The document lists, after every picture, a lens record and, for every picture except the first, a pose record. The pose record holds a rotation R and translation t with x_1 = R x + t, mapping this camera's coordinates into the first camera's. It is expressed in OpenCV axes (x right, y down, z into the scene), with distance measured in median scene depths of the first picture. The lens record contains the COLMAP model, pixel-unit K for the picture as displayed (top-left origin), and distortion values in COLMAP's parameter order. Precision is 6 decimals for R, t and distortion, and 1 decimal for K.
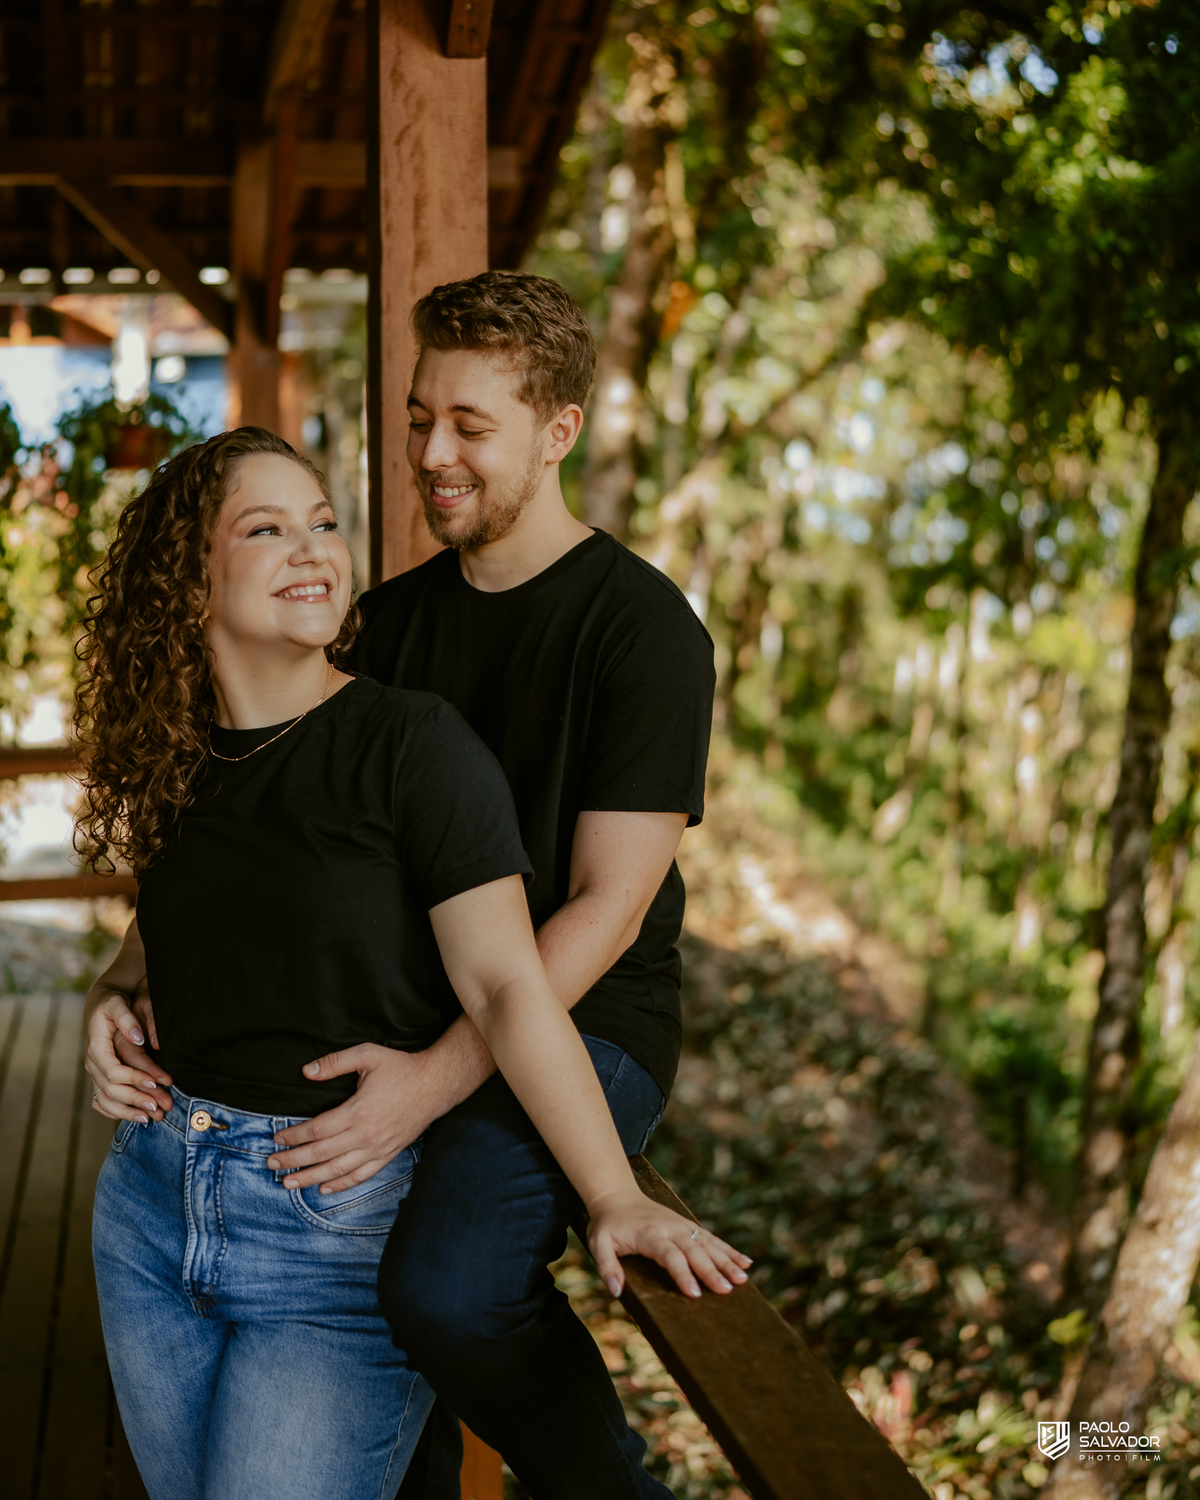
lens RADIAL K [[1962.2, 0, 599.9], [0, 1962.2, 568.0], [0, 0, 1]] dist [-0.157046, 0.340092]
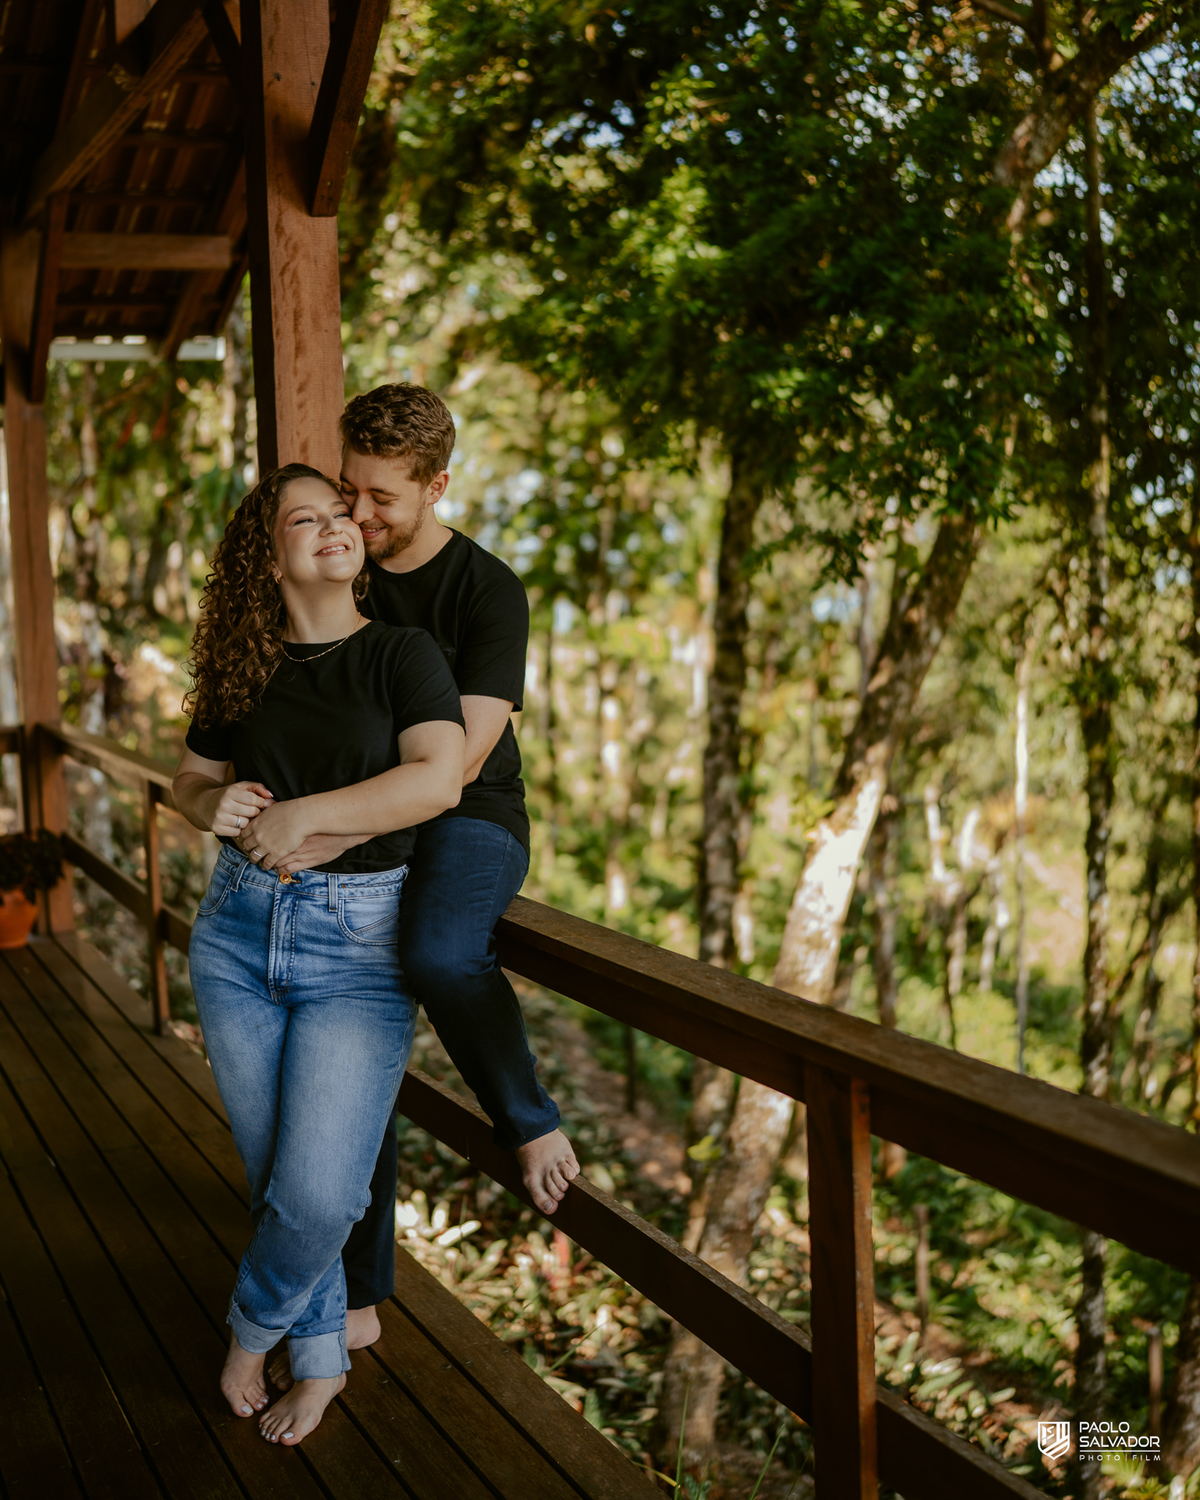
lens RADIAL K [[1962.2, 0, 599.9], [0, 1962.2, 568.0], [0, 0, 1]] dist [-0.157046, 0.340092]
pose [[0.971698, -0.035132, 0.233599, -0.108221], [0.038253, 0.999229, -0.008841, 0.013372], [-0.233108, 0.017527, 0.972293, -0.240672]]
